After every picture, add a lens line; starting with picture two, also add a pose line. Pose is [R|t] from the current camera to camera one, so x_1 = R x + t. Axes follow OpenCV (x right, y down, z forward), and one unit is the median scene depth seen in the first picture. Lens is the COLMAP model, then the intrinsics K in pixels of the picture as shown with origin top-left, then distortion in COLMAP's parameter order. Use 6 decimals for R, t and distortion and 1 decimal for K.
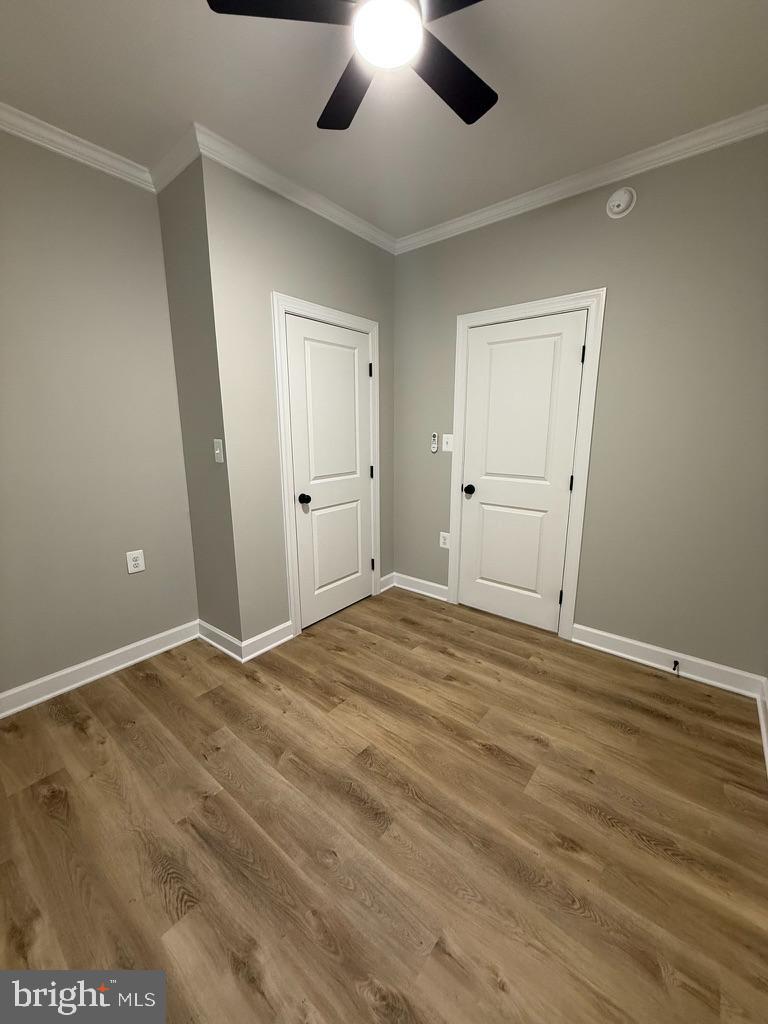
lens RADIAL K [[389.1, 0, 398.0], [0, 389.1, 507.8], [0, 0, 1]] dist [0.001350, 0.000214]
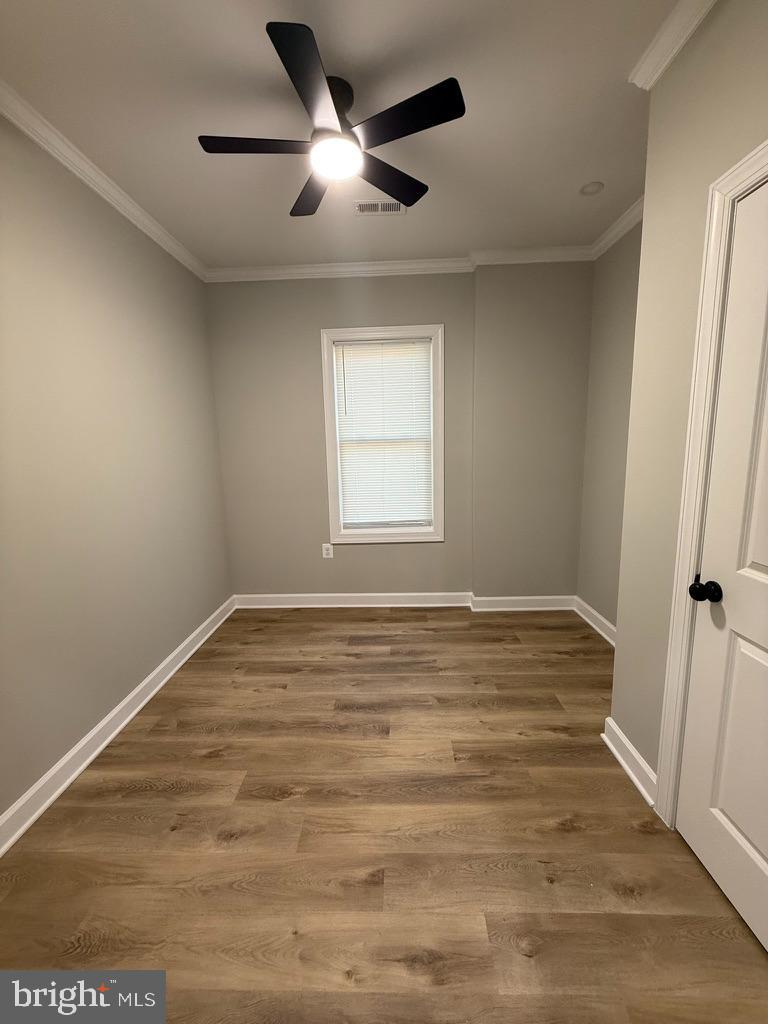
lens RADIAL K [[415.5, 0, 379.5], [0, 415.5, 512.4], [0, 0, 1]] dist [-0.000893, -0.000024]
pose [[-0.813324, 0.120749, -0.569142, 0.537681], [-0.092852, 0.938750, 0.331853, -0.365106], [0.574353, 0.322750, -0.752297, 1.674912]]
